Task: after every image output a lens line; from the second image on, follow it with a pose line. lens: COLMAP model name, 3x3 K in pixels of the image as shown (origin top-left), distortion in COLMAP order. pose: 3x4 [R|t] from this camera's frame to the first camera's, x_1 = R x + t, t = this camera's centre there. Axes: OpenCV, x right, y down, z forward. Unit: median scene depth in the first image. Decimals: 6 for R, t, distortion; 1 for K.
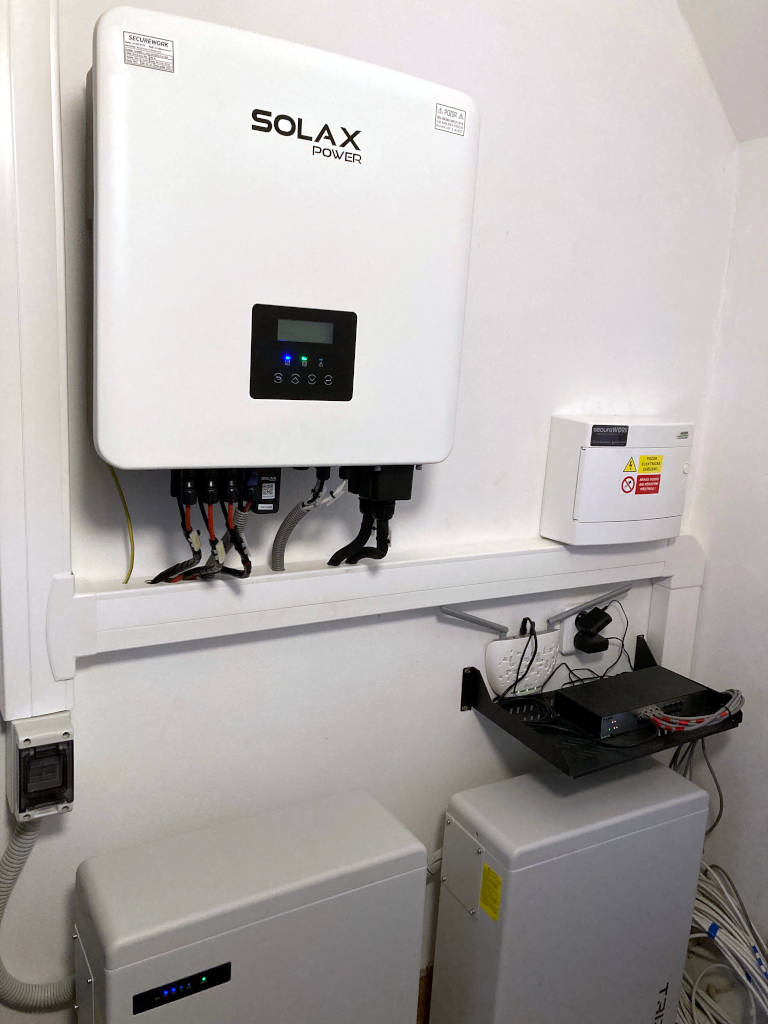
lens RADIAL K [[841.1, 0, 384.3], [0, 841.1, 553.4], [0, 0, 1]] dist [0.063363, -0.087656]
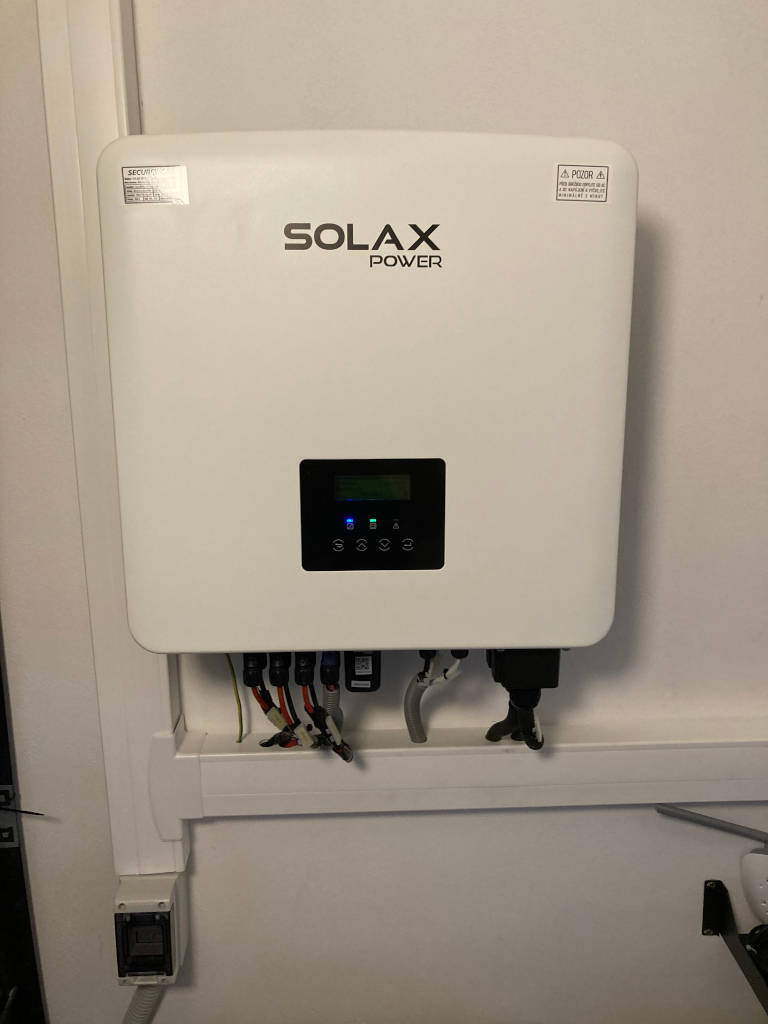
lens RADIAL K [[841.1, 0, 384.3], [0, 841.1, 553.4], [0, 0, 1]] dist [0.063363, -0.087656]
pose [[0.880640, 0.048900, -0.471255, 0.278352], [-0.056991, 0.998370, -0.002903, -0.196260], [0.470345, 0.029413, 0.881992, 0.318792]]
